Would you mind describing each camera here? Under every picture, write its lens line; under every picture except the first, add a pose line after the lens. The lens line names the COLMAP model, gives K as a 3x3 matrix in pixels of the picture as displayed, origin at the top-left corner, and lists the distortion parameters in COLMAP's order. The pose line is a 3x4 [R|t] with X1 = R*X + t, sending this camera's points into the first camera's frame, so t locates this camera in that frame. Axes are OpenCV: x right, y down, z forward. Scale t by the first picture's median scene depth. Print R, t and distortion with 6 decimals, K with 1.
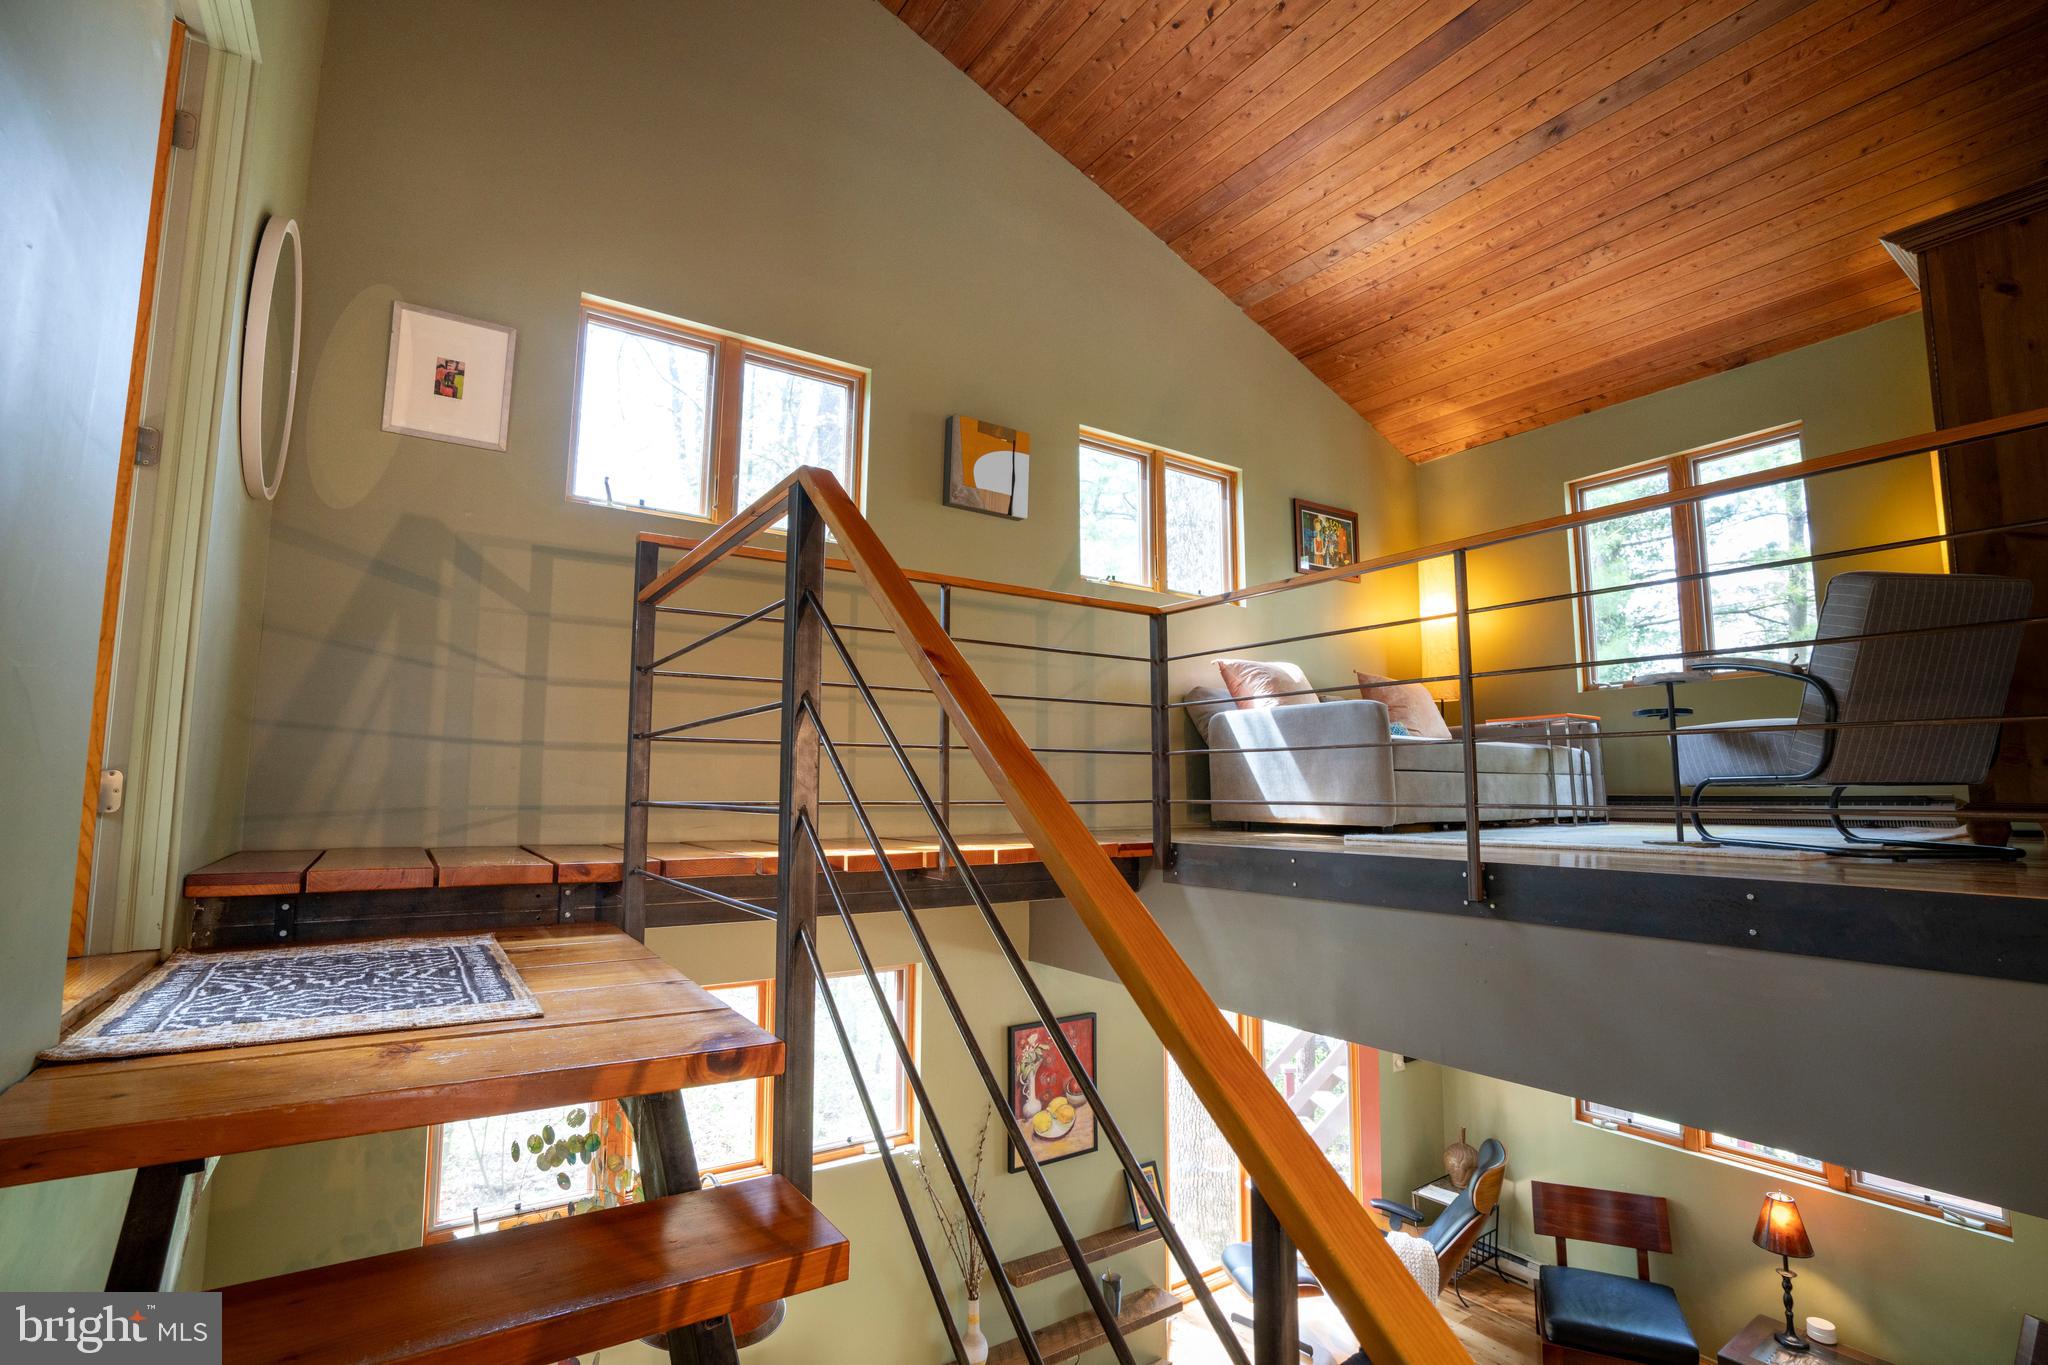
lens RADIAL K [[945.5, 0, 1024.4], [0, 945.5, 694.9], [0, 0, 1]] dist [-0.055223, 0.018896]
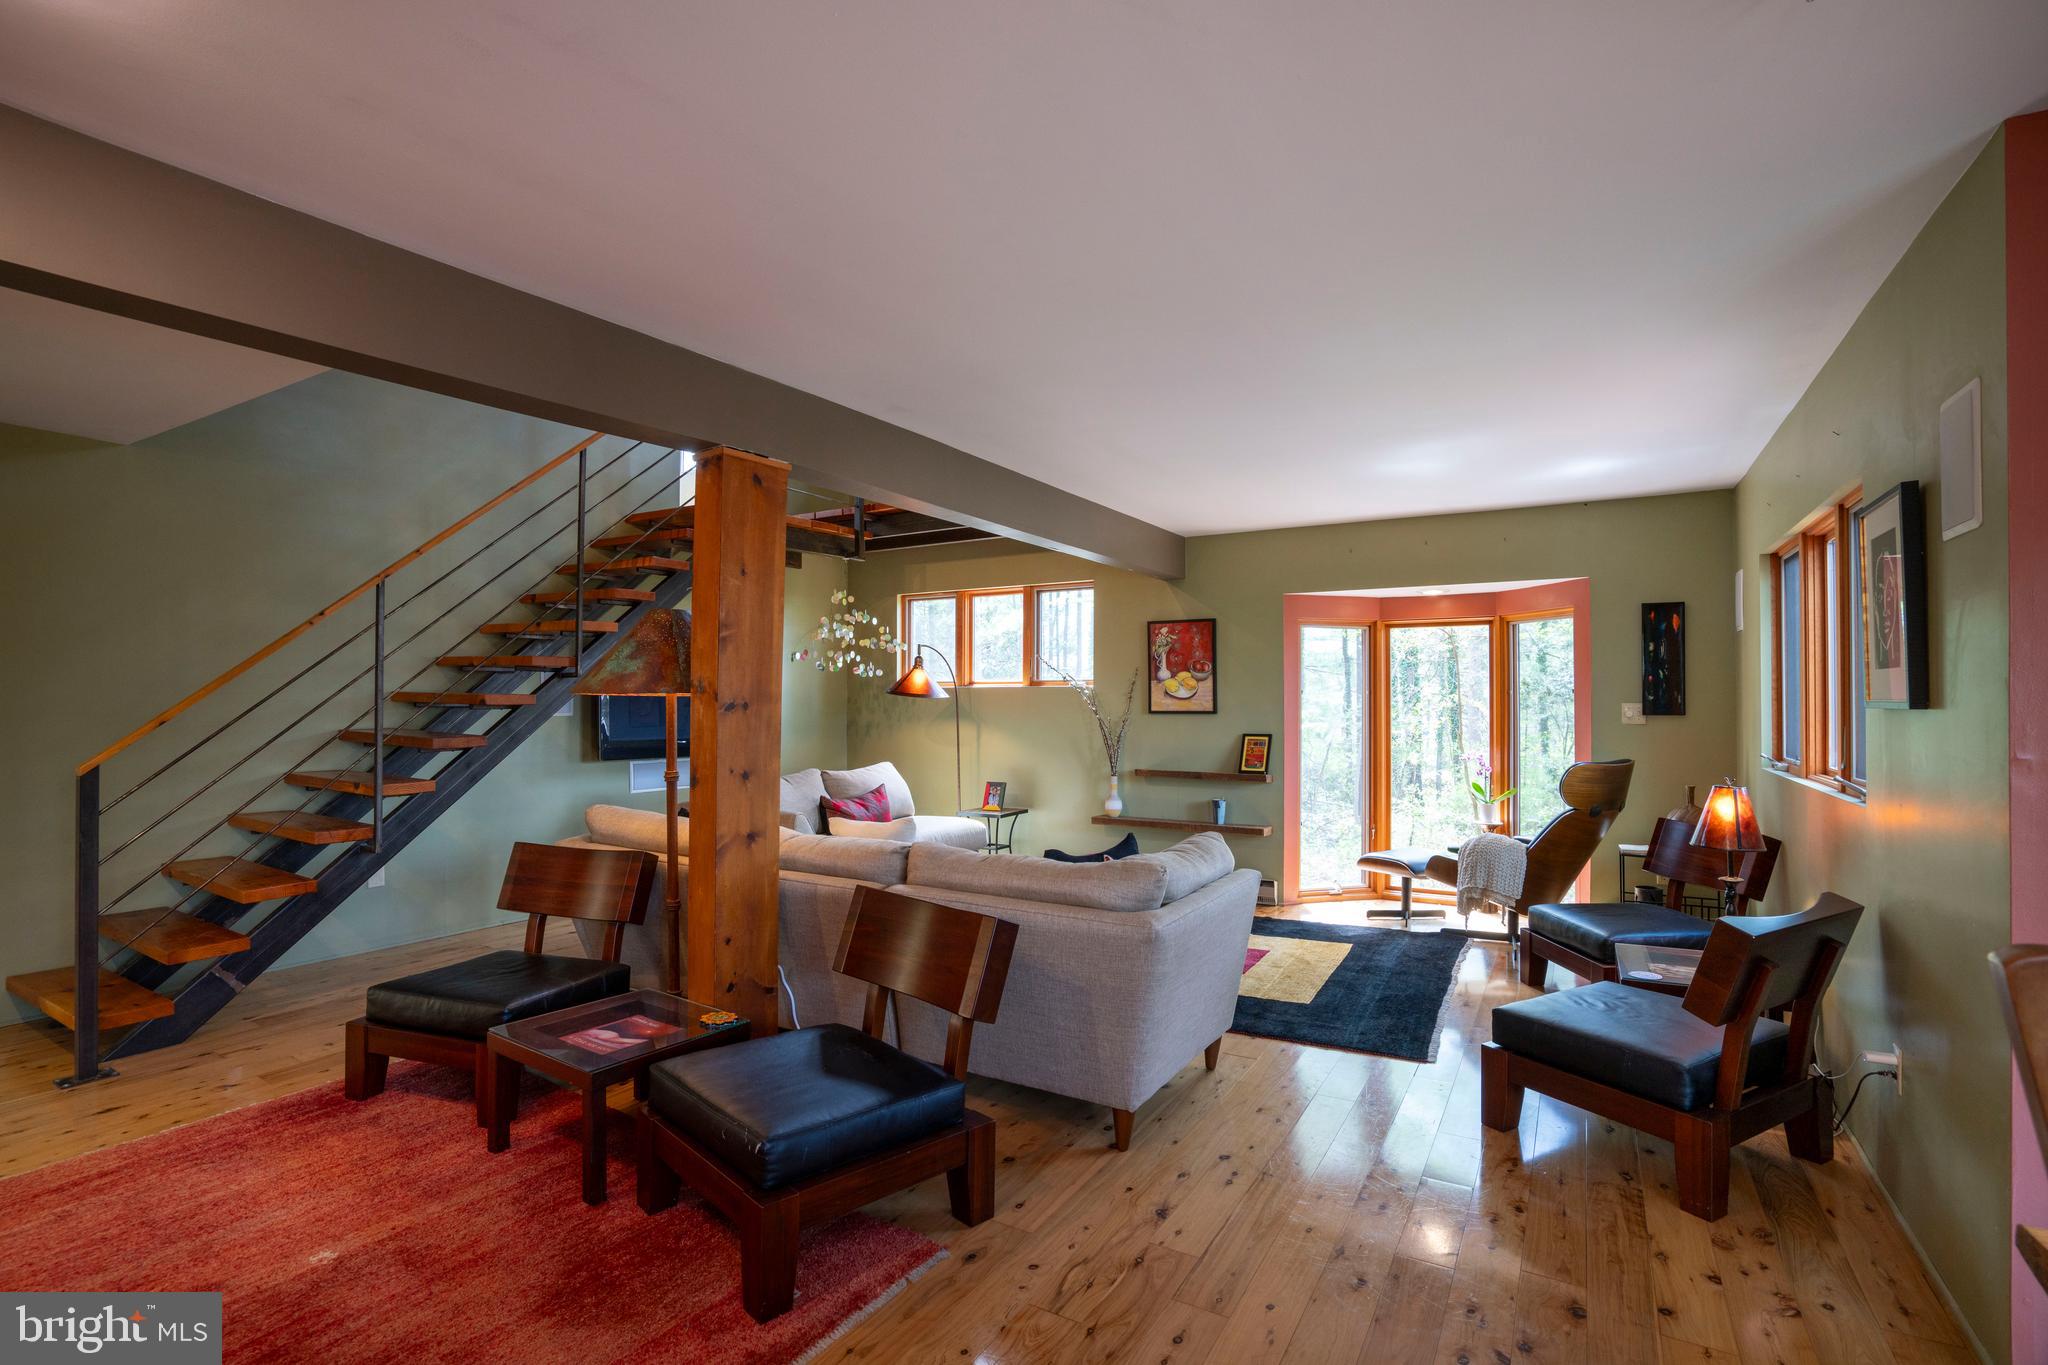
lens RADIAL K [[945.5, 0, 1016.4], [0, 945.5, 687.6], [0, 0, 1]] dist [-0.055223, 0.018896]
pose [[0.416756, -0.013487, -0.908918, 1.216507], [0.094201, 0.995147, 0.028426, 0.365853], [0.904124, -0.097468, 0.416004, 0.125522]]
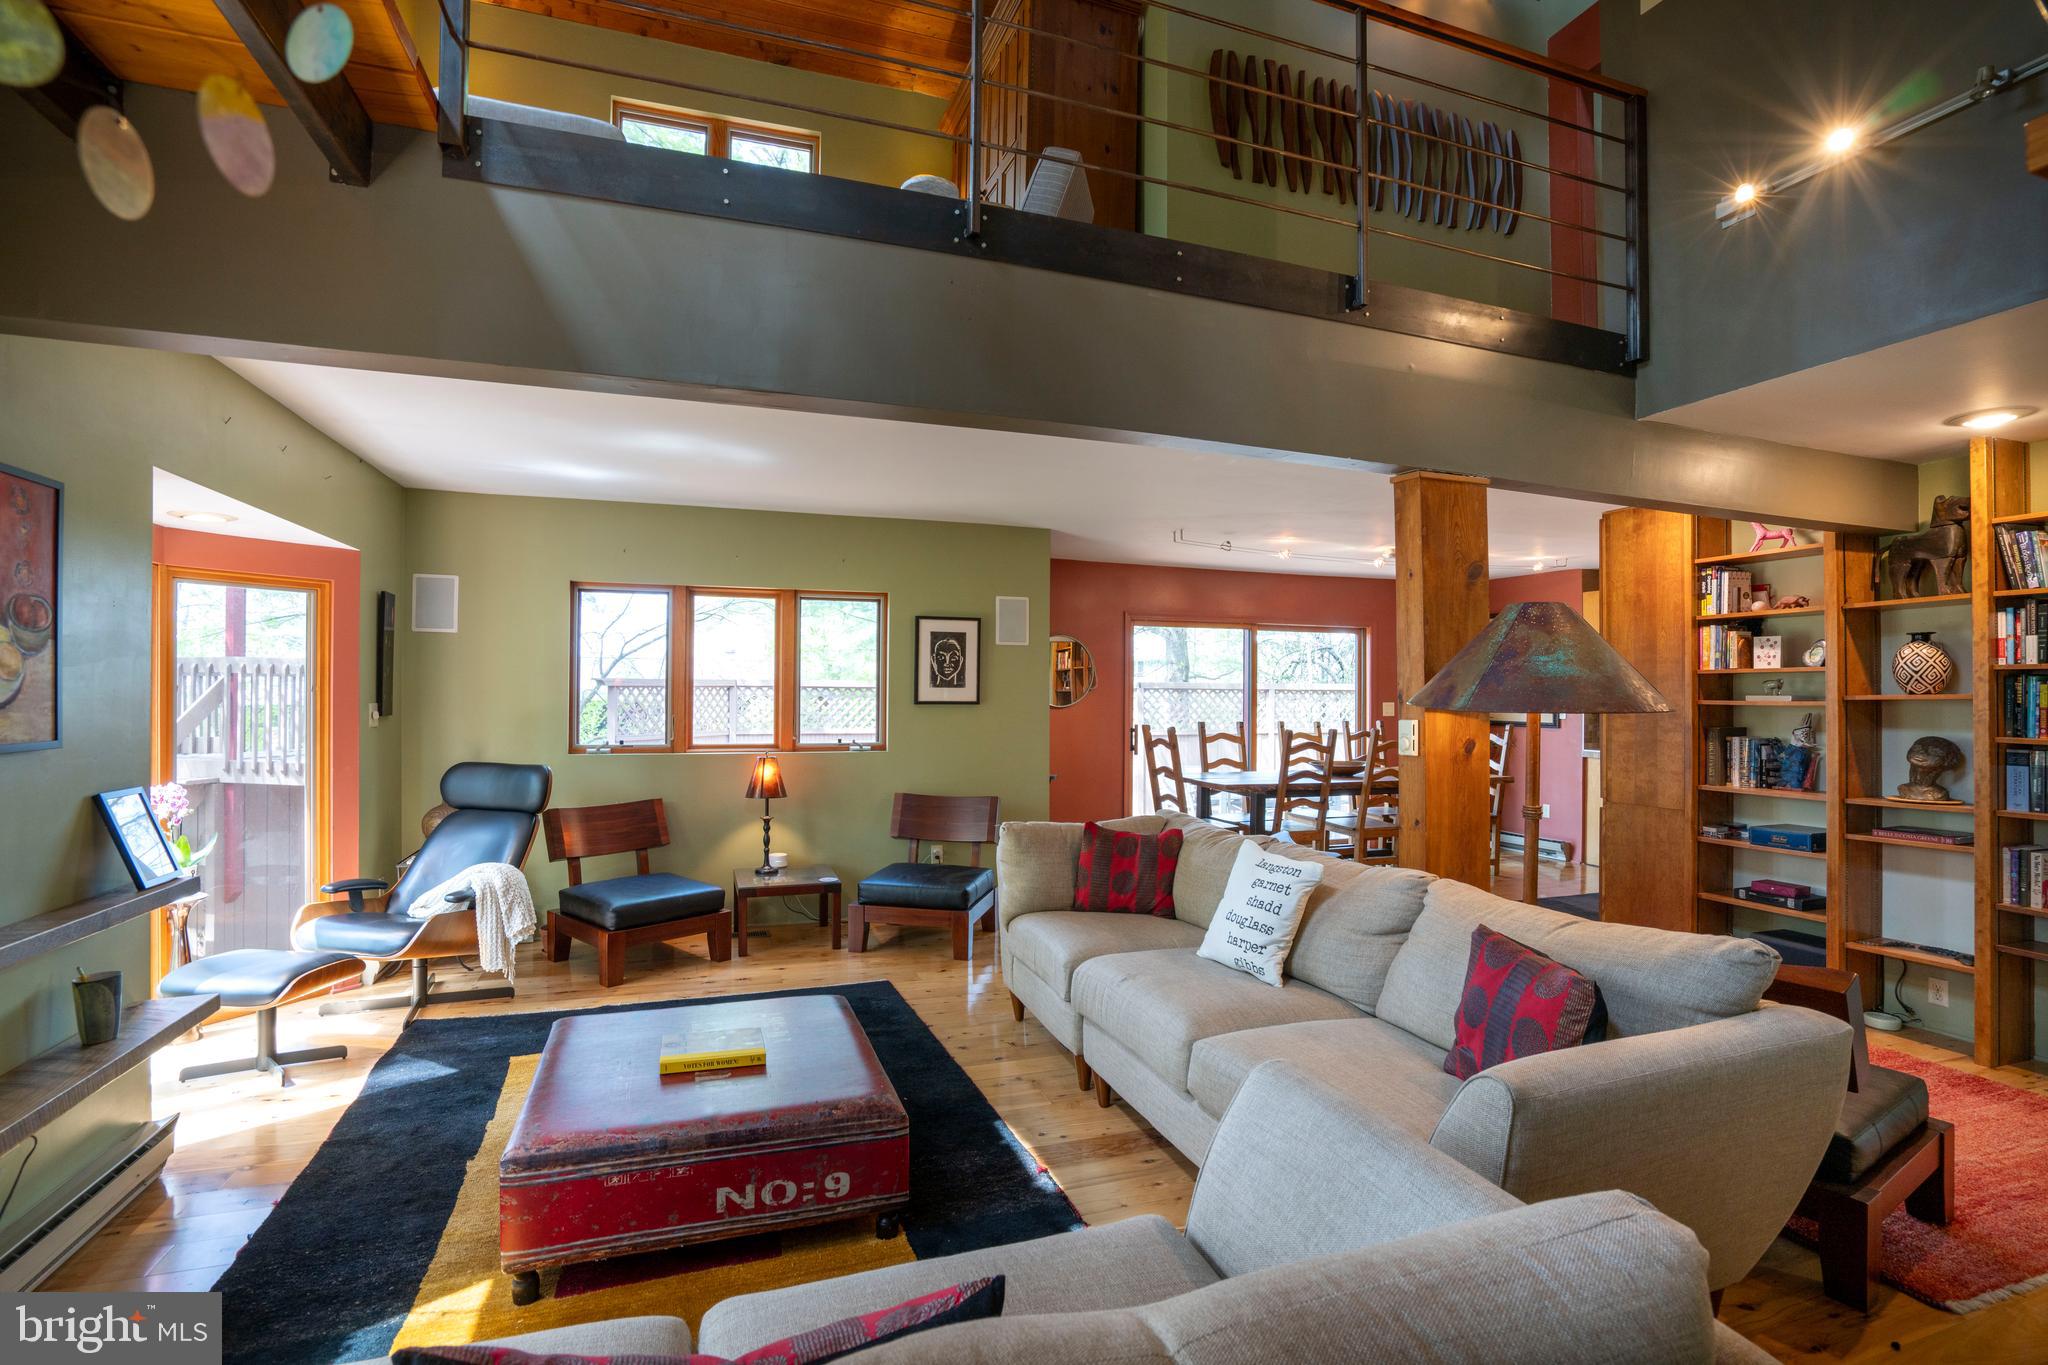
lens RADIAL K [[945.5, 0, 1022.1], [0, 945.5, 687.9], [0, 0, 1]] dist [-0.055223, 0.018896]
pose [[0.252423, 0.002465, 0.967614, -0.262362], [-0.105840, 0.994067, 0.025079, 0.373617], [-0.961811, -0.108743, 0.251186, 0.358455]]
